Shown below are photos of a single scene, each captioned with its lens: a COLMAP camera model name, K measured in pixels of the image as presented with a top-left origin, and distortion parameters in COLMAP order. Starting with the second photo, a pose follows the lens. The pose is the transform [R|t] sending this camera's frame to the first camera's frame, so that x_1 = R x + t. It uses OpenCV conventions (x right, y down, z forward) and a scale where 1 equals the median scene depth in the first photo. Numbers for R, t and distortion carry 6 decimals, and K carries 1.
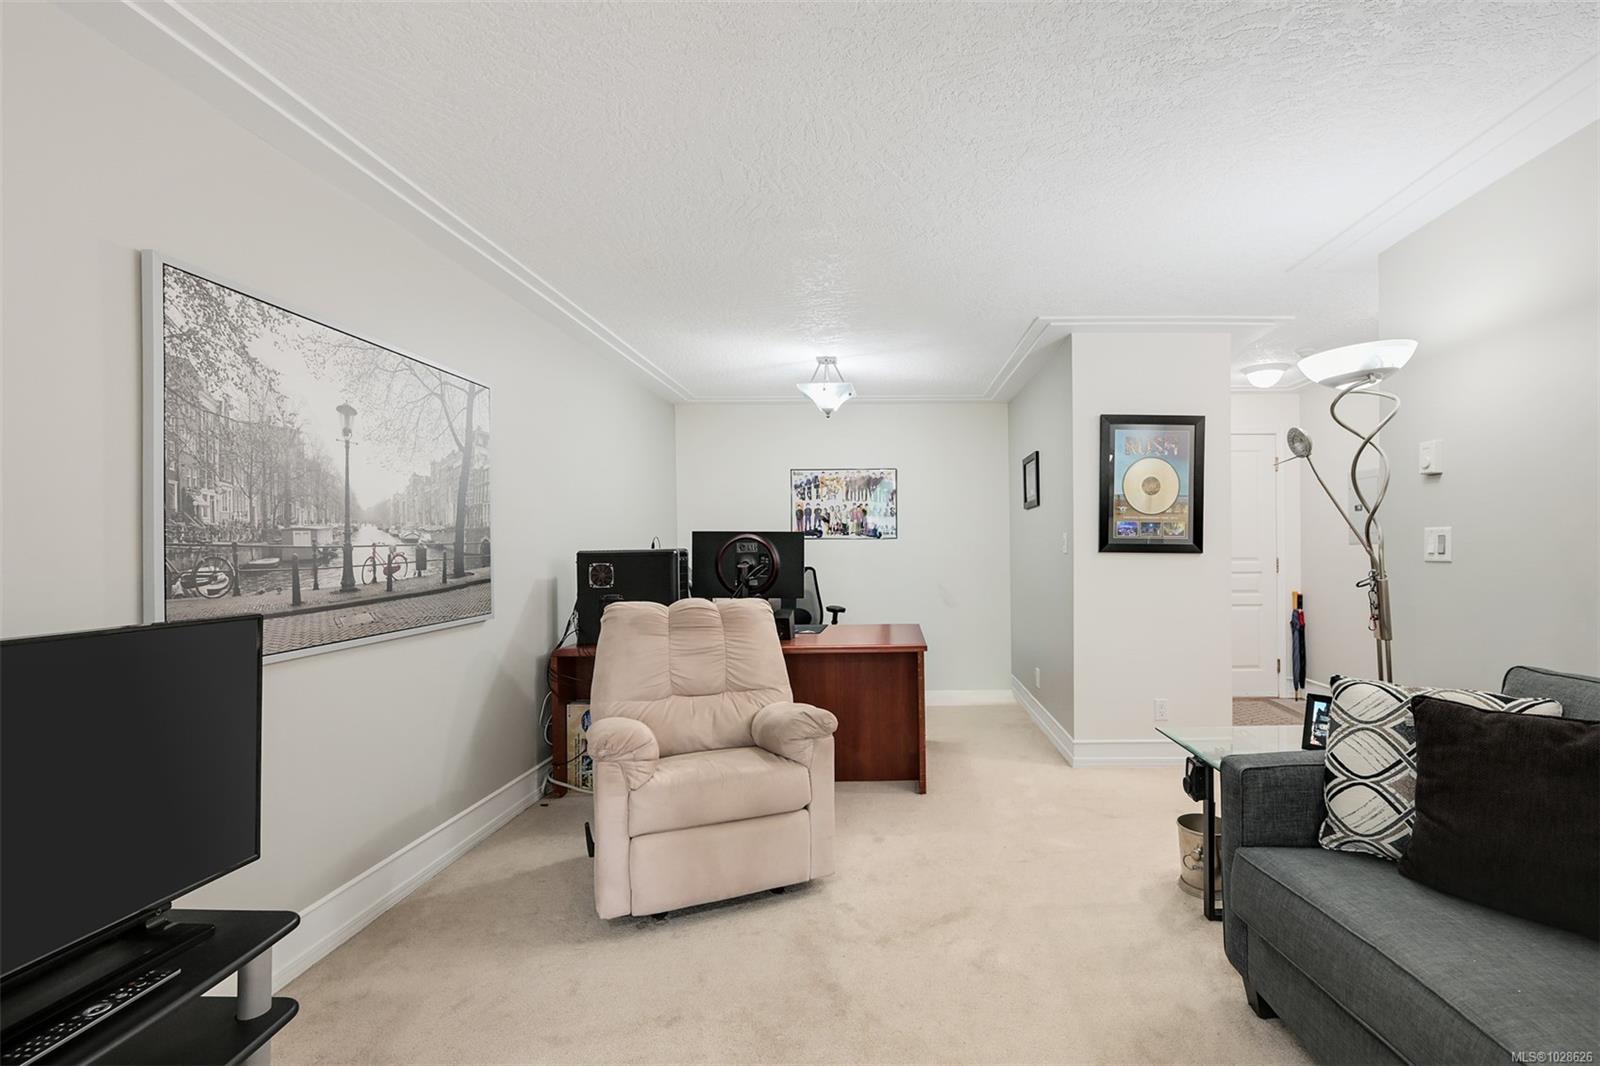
lens RADIAL K [[709.7, 0, 902.4], [0, 709.7, 545.7], [0, 0, 1]] dist [-0.004897, 0.000008]
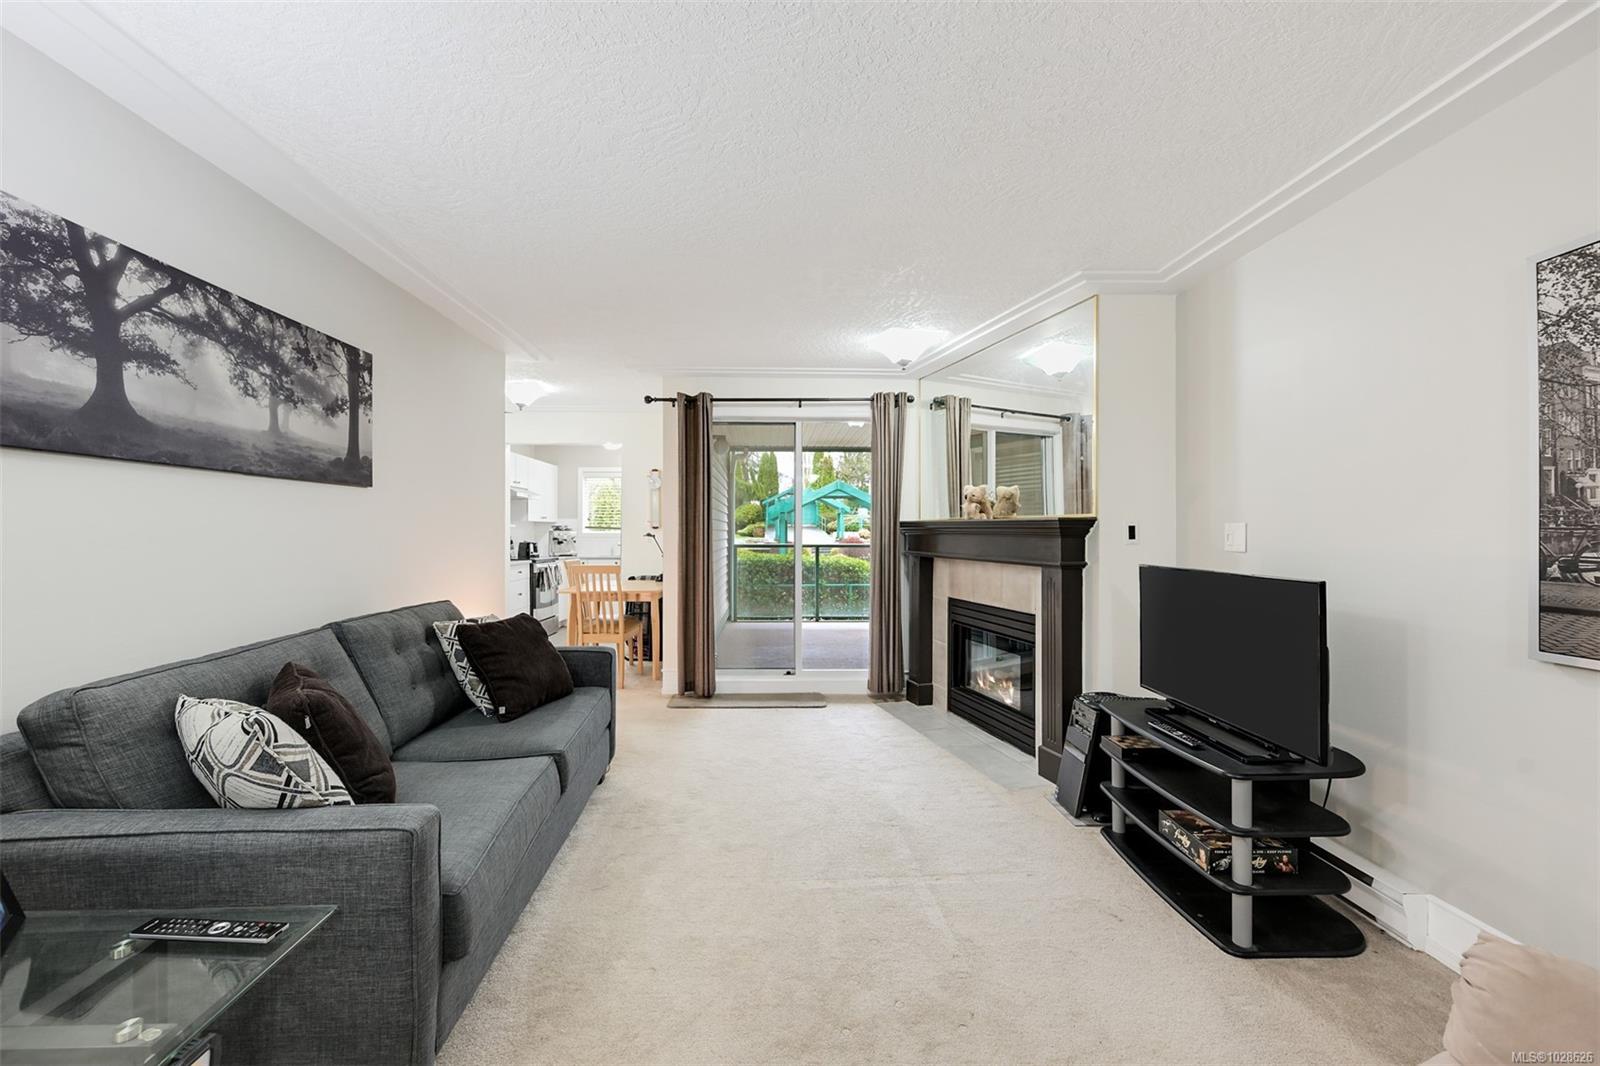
lens RADIAL K [[637.1, 0, 780.1], [0, 637.1, 536.1], [0, 0, 1]] dist [-0.001397, 0.001387]
pose [[-0.999976, 0.005668, 0.003941, 0.060684], [0.005702, 0.999947, 0.008583, -0.003441], [-0.003892, 0.008606, -0.999955, 1.352212]]
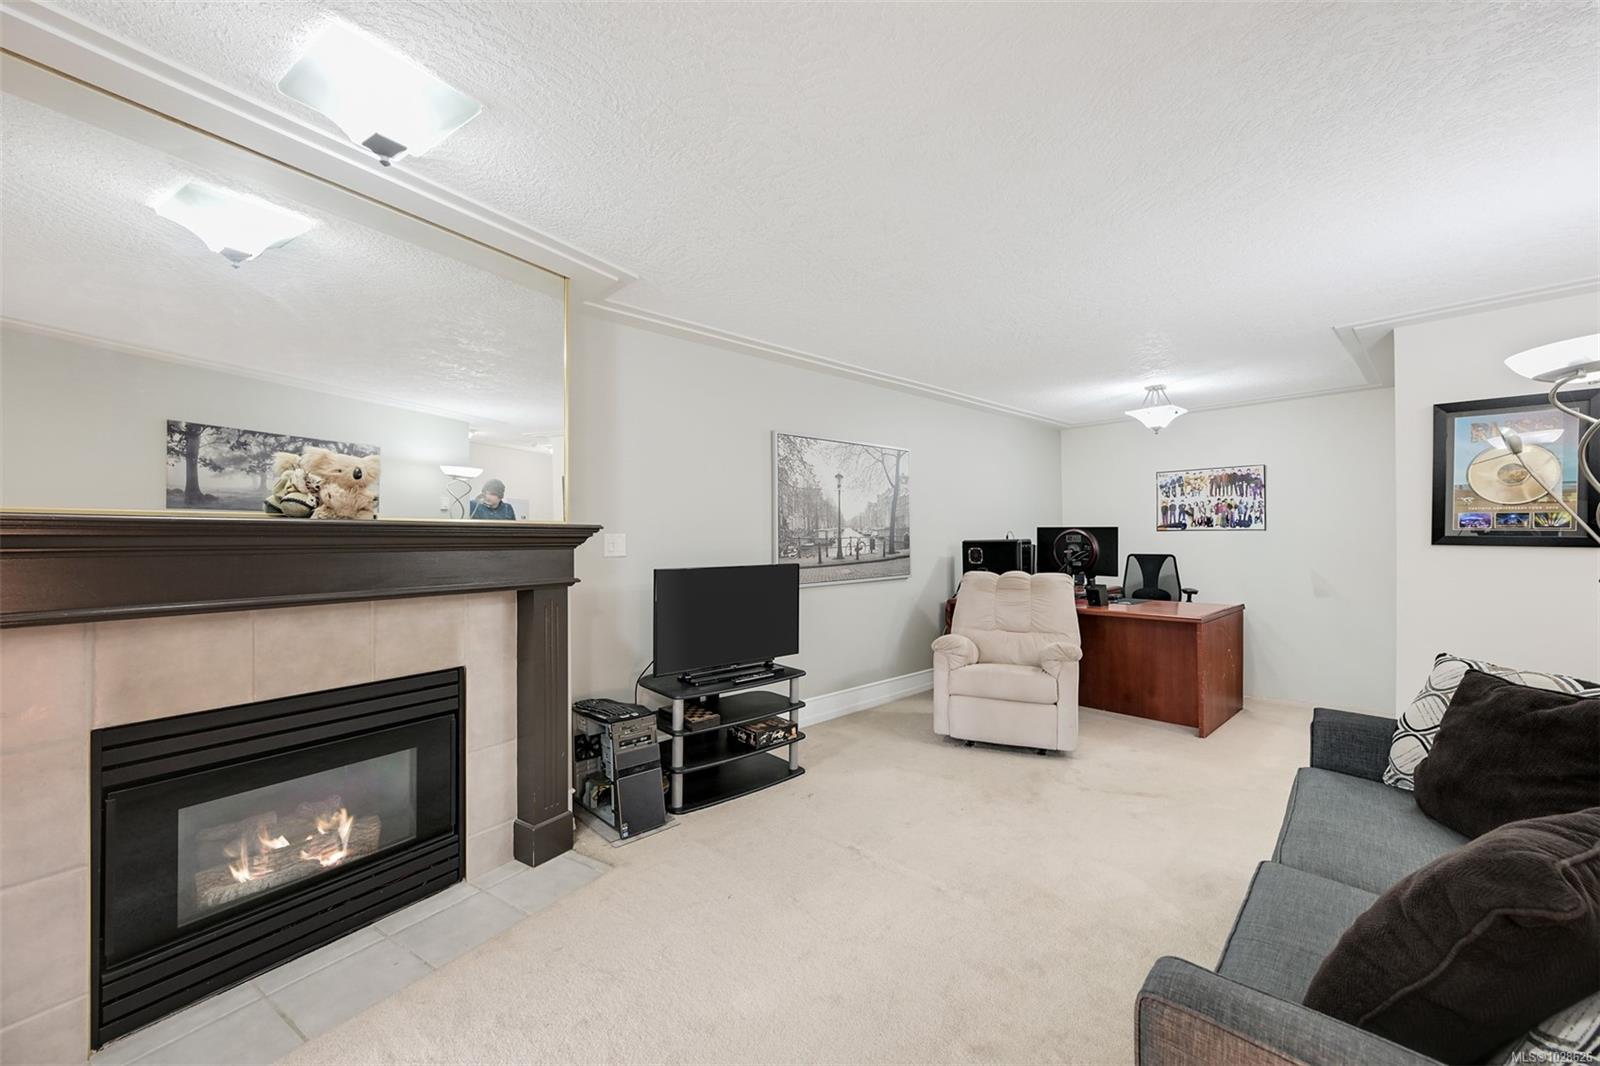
lens RADIAL K [[637.1, 0, 796.2], [0, 637.1, 533.8], [0, 0, 1]] dist [-0.001397, 0.001387]
pose [[0.668462, -0.001235, -0.743745, 0.560998], [0.001036, 0.999999, -0.000729, -0.010096], [0.743746, -0.000283, 0.668463, -0.399554]]
